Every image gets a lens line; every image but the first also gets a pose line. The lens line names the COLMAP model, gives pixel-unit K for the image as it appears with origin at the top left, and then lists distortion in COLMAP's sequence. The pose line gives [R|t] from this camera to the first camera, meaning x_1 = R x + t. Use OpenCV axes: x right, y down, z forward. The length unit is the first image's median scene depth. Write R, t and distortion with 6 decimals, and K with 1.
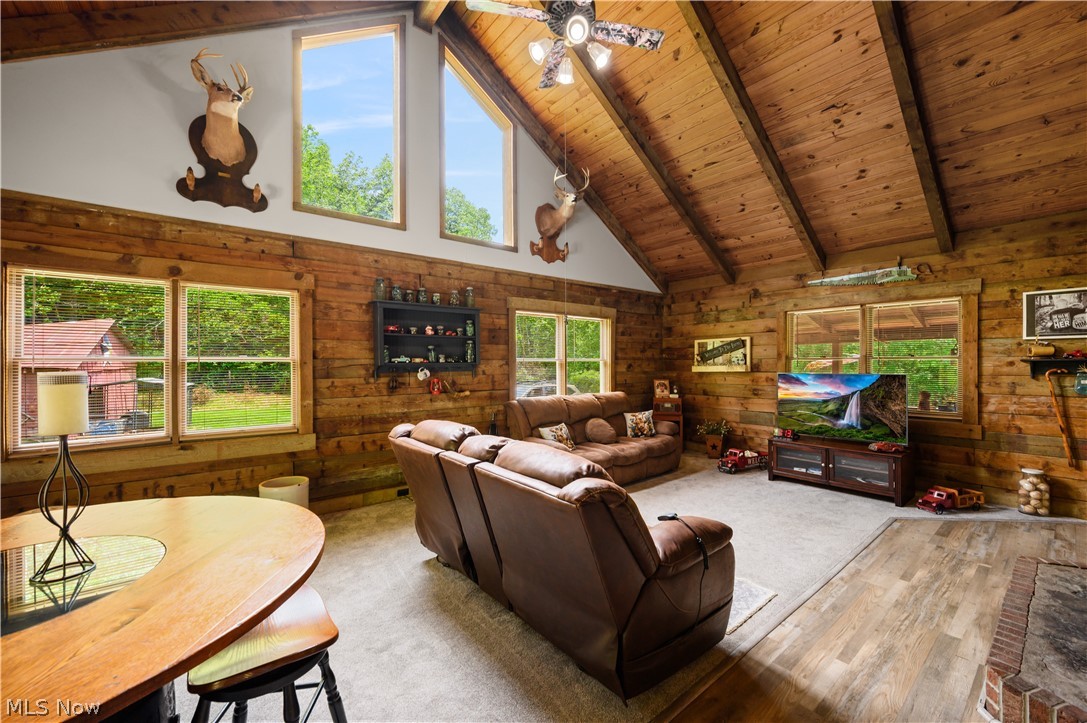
lens RADIAL K [[432.5, 0, 546.8], [0, 432.5, 362.8], [0, 0, 1]] dist [-0.000170, 0.000134]
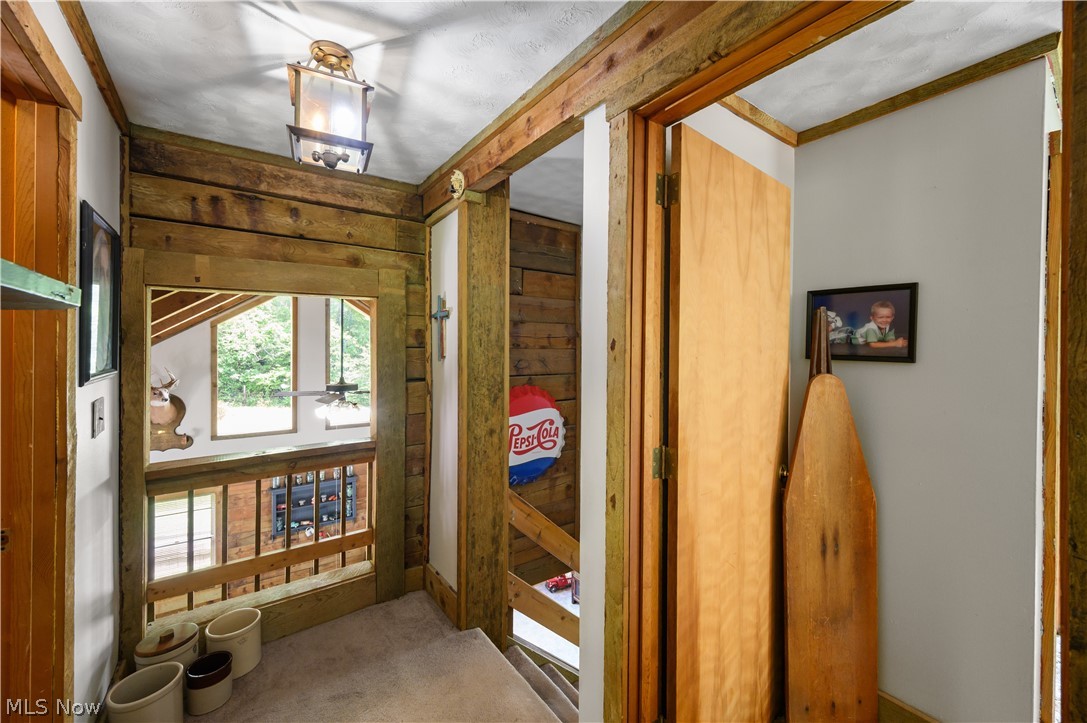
lens RADIAL K [[429.9, 0, 541.2], [0, 429.9, 358.5], [0, 0, 1]] dist [0.000938, 0.000092]
pose [[0.998653, 0.011291, -0.050634, 0.469846], [-0.010838, 0.999899, 0.009205, -0.490548], [0.050733, -0.008644, 0.998675, -0.324628]]
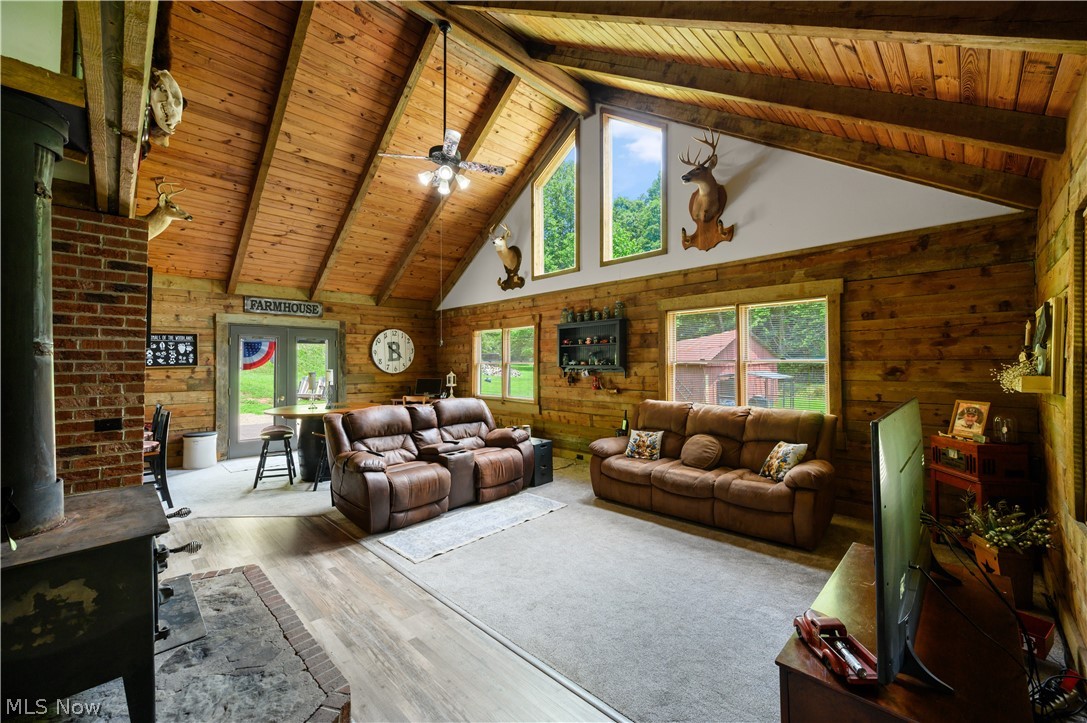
lens RADIAL K [[432.5, 0, 546.8], [0, 432.5, 362.8], [0, 0, 1]] dist [-0.000170, 0.000134]
pose [[0.109759, 0.006845, -0.993935, 0.904735], [0.012130, 0.999893, 0.008225, -0.017386], [0.993884, -0.012959, 0.109664, 0.632326]]
